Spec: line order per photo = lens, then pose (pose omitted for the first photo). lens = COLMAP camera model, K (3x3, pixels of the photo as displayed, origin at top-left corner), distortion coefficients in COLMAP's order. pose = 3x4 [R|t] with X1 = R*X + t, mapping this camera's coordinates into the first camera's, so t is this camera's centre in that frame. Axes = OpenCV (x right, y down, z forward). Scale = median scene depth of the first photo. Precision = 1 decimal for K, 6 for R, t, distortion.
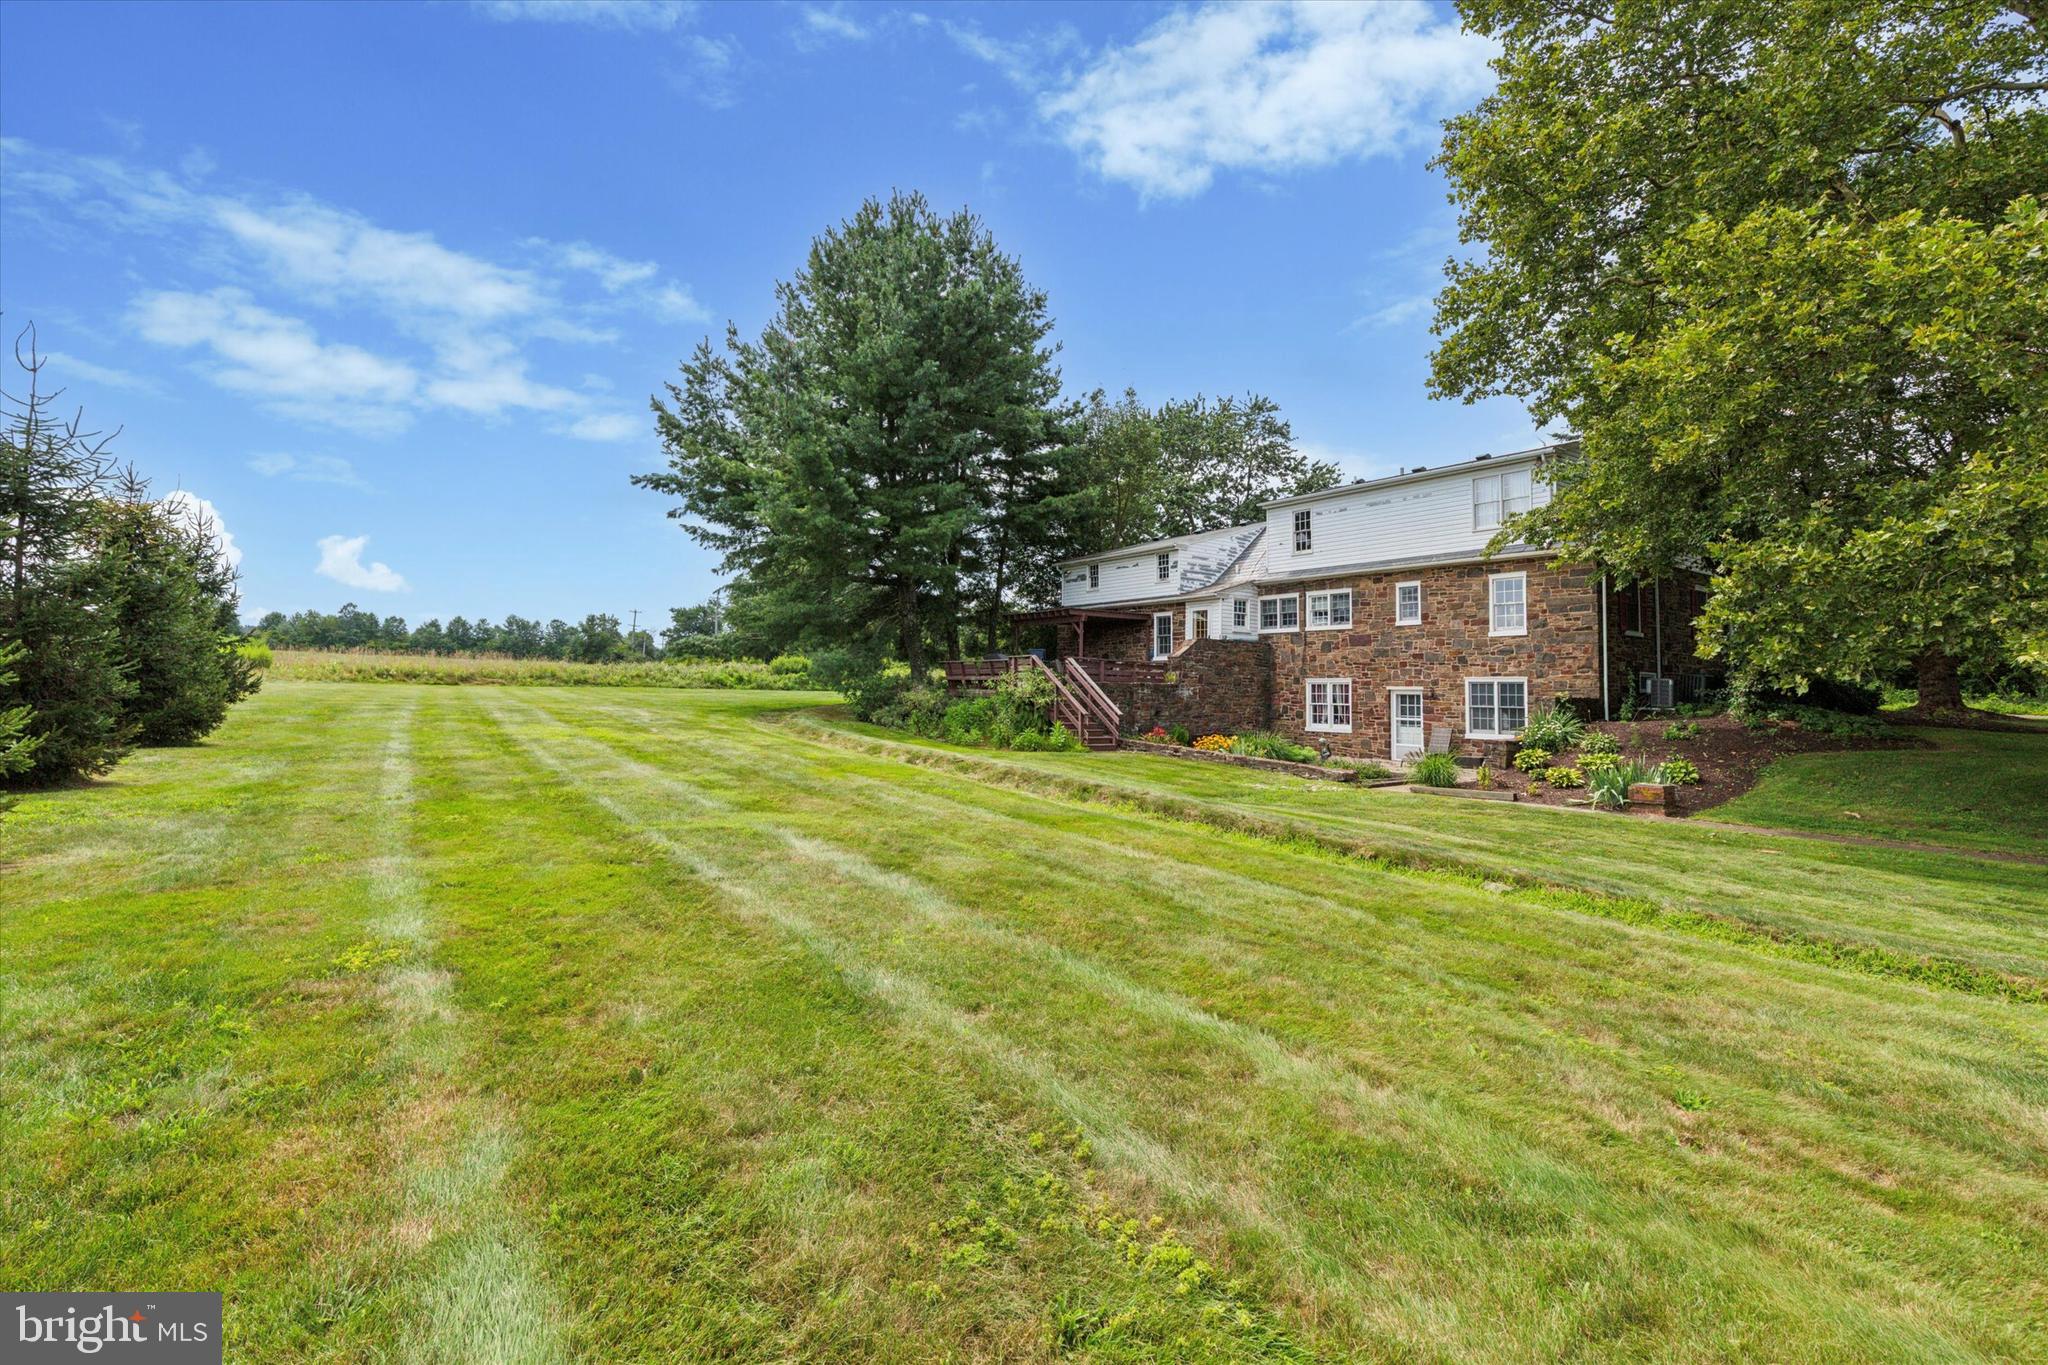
lens RADIAL K [[934.0, 0, 1000.7], [0, 934.0, 639.4], [0, 0, 1]] dist [0.003139, -0.000980]
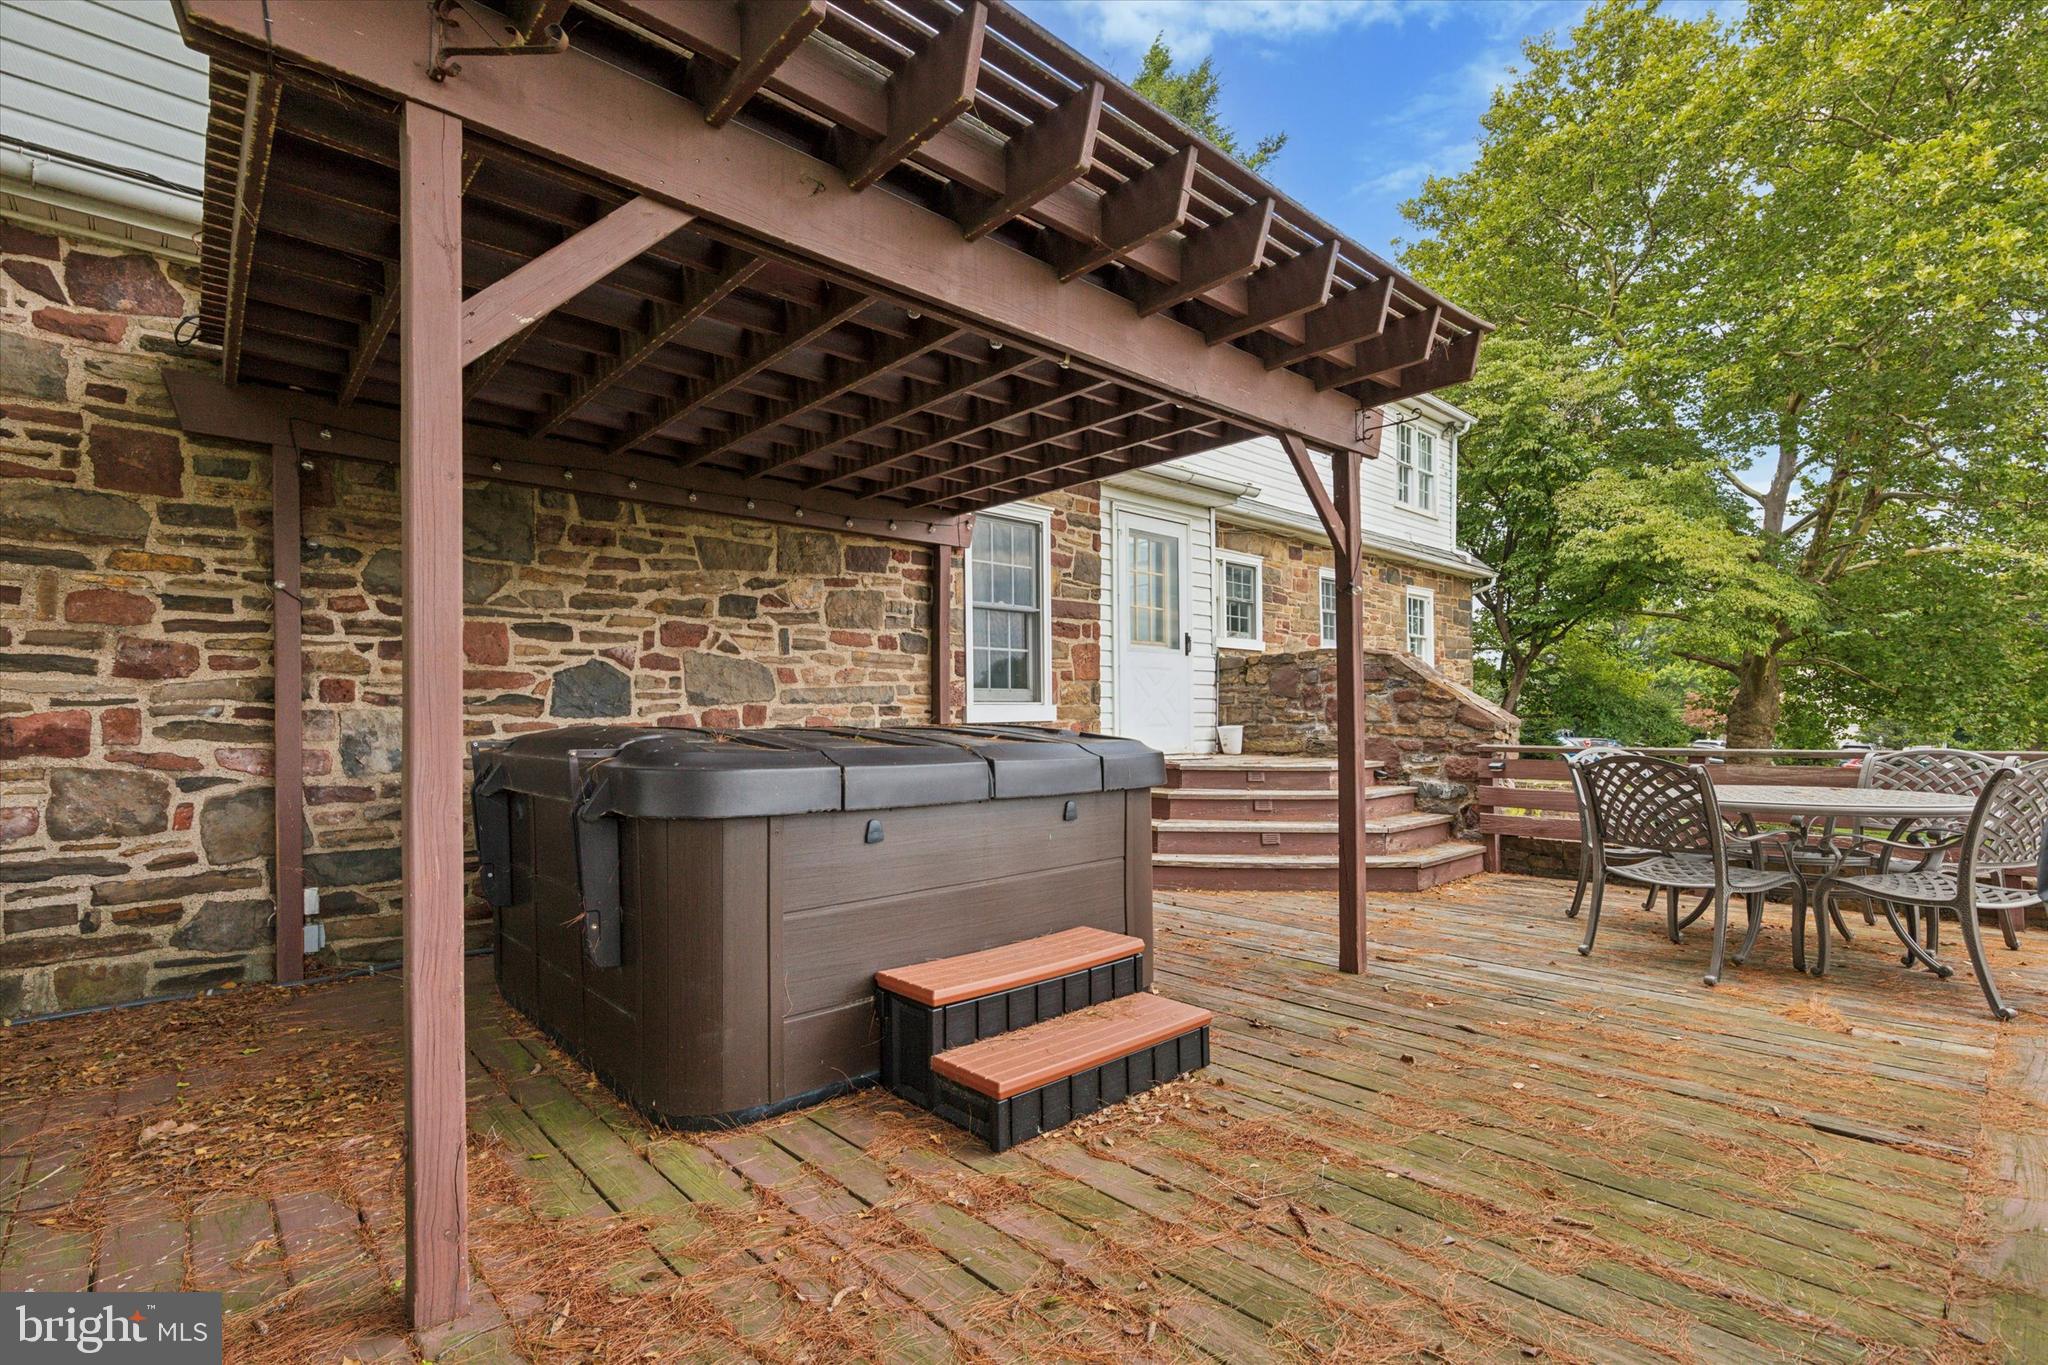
lens RADIAL K [[934.0, 0, 1019.7], [0, 934.0, 704.0], [0, 0, 1]] dist [0.003139, -0.000980]
pose [[-0.114156, -0.003301, 0.993457, -0.046636], [-0.054882, 0.998488, -0.002988, 0.021397], [-0.991946, -0.054864, -0.114164, 1.169673]]
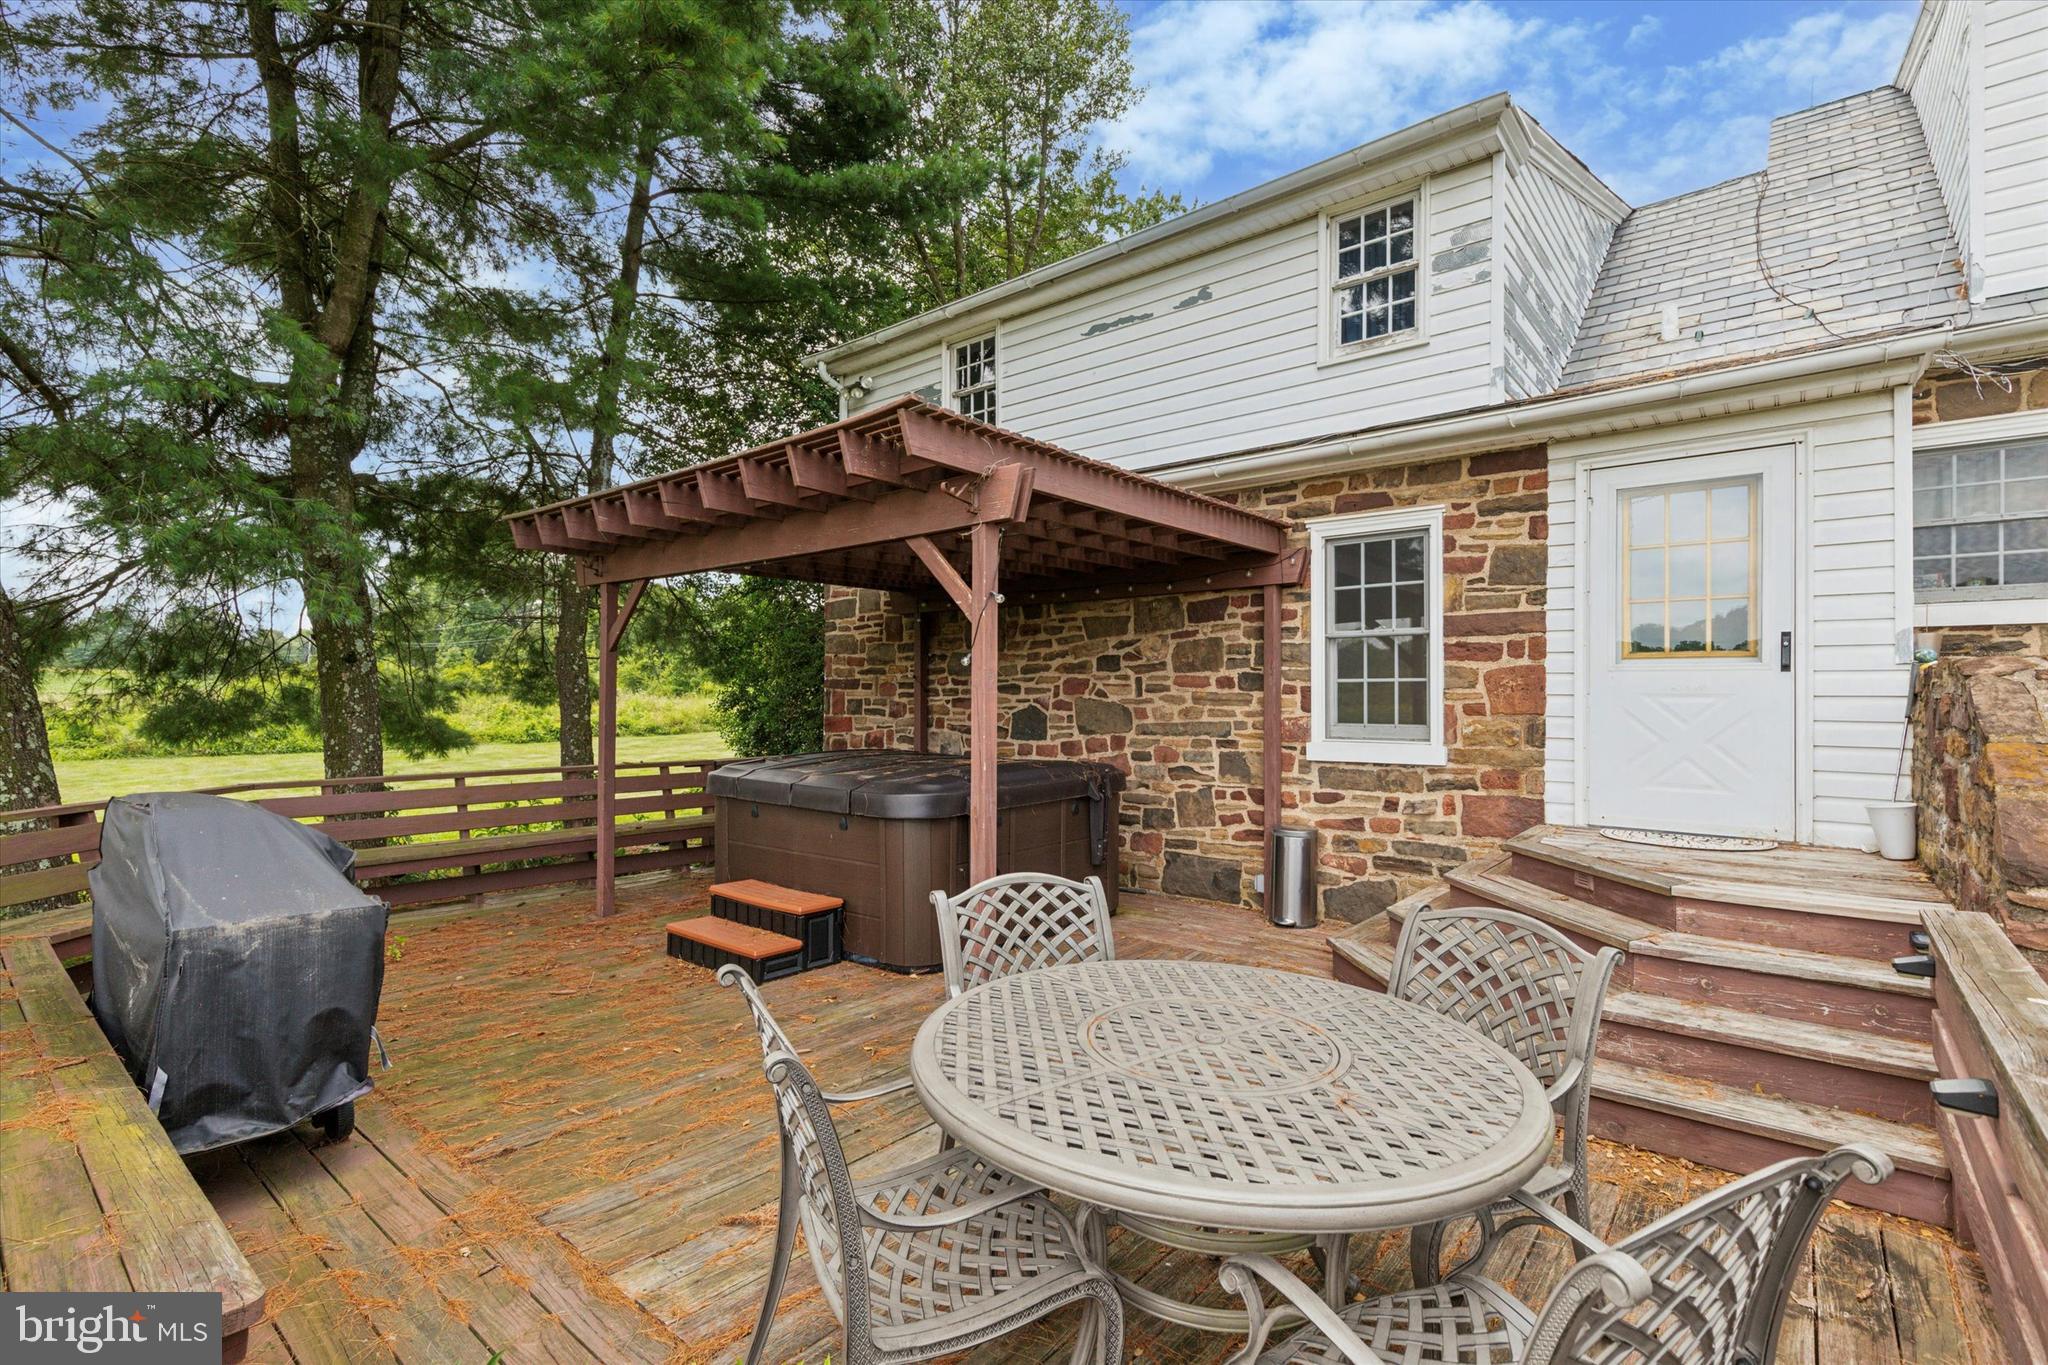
lens RADIAL K [[934.0, 0, 1023.4], [0, 934.0, 688.2], [0, 0, 1]] dist [0.003139, -0.000980]
pose [[0.969649, -0.006422, 0.244417, 0.065041], [-0.005598, 0.998810, 0.048451, -0.002132], [-0.244437, -0.048349, 0.968459, 0.951592]]
